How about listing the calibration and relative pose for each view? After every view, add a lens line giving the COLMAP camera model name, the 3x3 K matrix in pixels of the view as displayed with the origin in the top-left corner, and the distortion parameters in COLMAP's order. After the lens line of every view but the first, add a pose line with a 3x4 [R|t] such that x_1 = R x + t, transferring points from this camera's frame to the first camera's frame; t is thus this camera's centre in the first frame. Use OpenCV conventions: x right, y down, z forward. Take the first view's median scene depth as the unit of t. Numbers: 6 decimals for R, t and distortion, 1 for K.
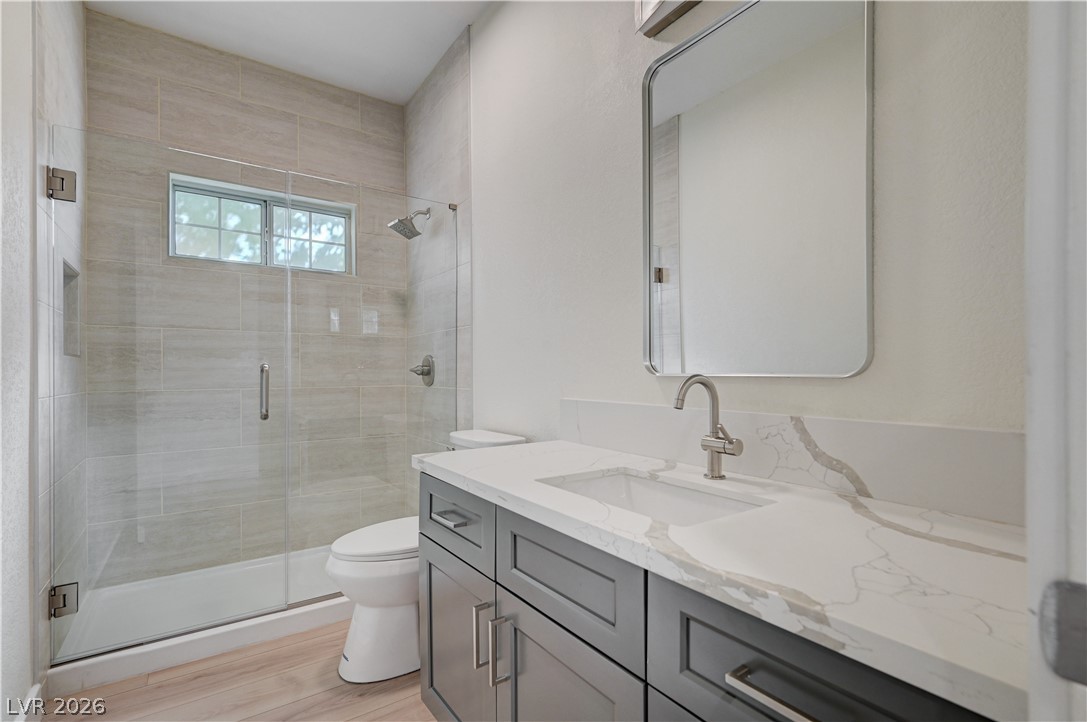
lens RADIAL K [[504.5, 0, 543.3], [0, 504.5, 372.3], [0, 0, 1]] dist [-0.000062, -0.000020]
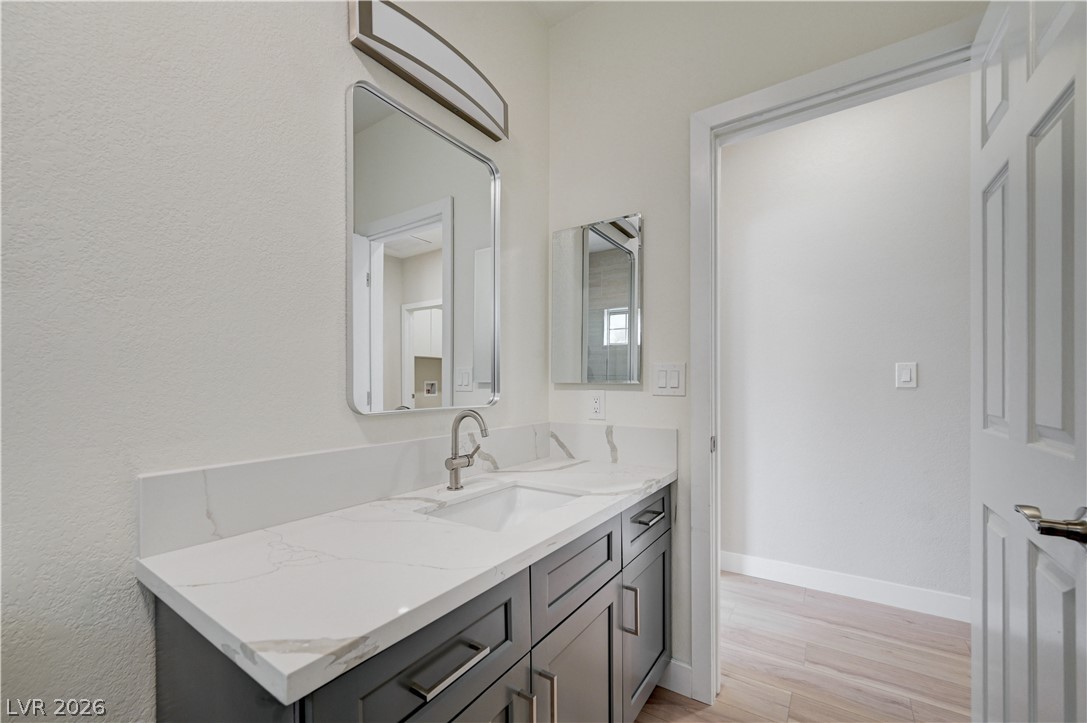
lens RADIAL K [[429.8, 0, 543.0], [0, 429.8, 383.1], [0, 0, 1]] dist [0.000085, 0.000042]
pose [[-0.351219, 0.003114, 0.936288, -0.805988], [0.004430, 0.999989, -0.001664, -0.062914], [-0.936283, 0.003563, -0.351229, 1.214775]]
